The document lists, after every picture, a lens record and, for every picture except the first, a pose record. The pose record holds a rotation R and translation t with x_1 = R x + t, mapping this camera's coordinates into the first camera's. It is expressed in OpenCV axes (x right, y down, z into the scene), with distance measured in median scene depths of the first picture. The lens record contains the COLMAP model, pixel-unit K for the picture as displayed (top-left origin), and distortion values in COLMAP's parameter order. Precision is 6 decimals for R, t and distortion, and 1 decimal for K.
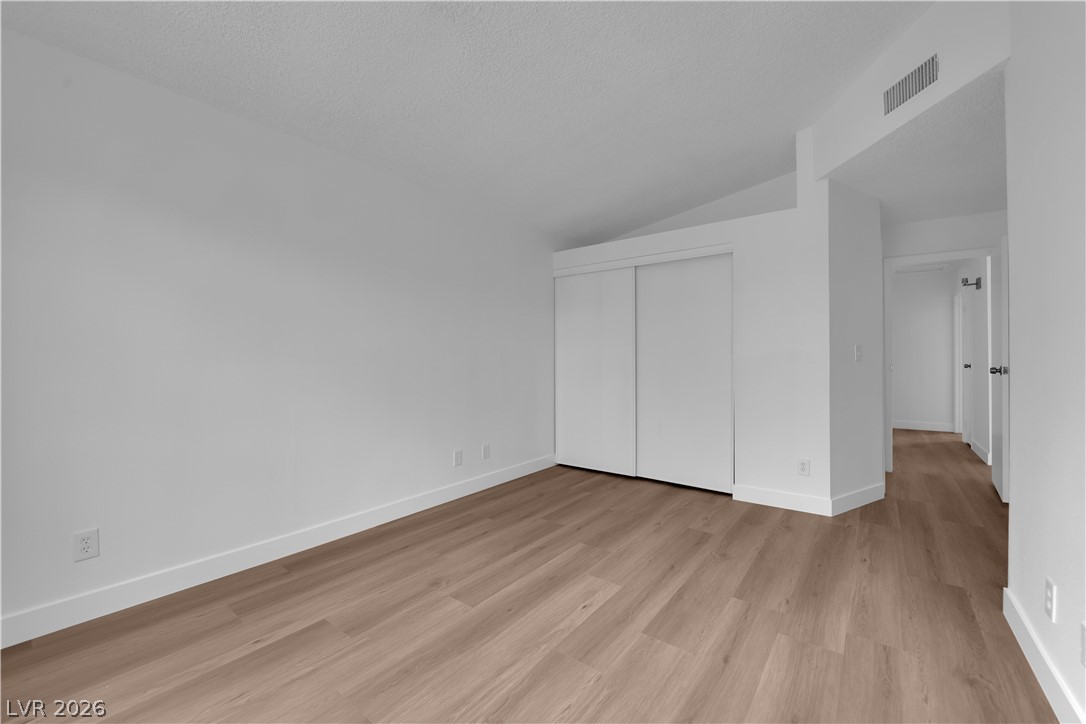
lens RADIAL K [[437.8, 0, 547.0], [0, 437.8, 358.3], [0, 0, 1]] dist [-0.018909, -0.000266]
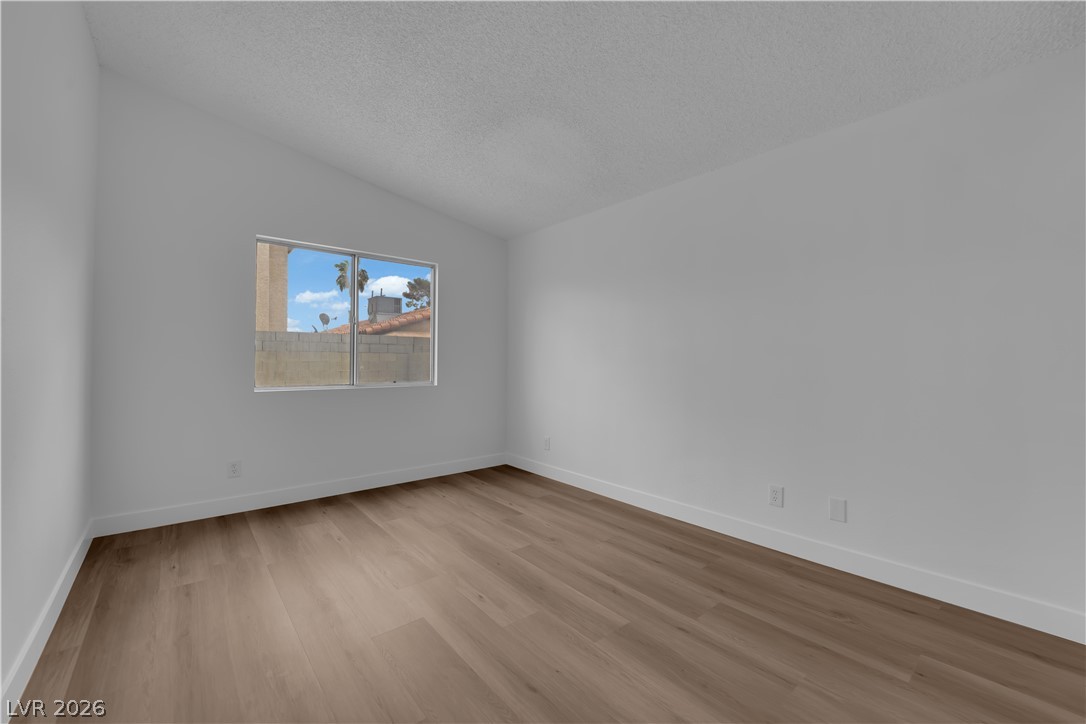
lens RADIAL K [[437.8, 0, 546.9], [0, 437.8, 359.8], [0, 0, 1]] dist [-0.018909, -0.000266]
pose [[-0.215471, 0.003065, -0.976505, 0.837820], [-0.006844, 0.999966, 0.004649, -0.009233], [0.976486, 0.007685, -0.215443, 1.065761]]
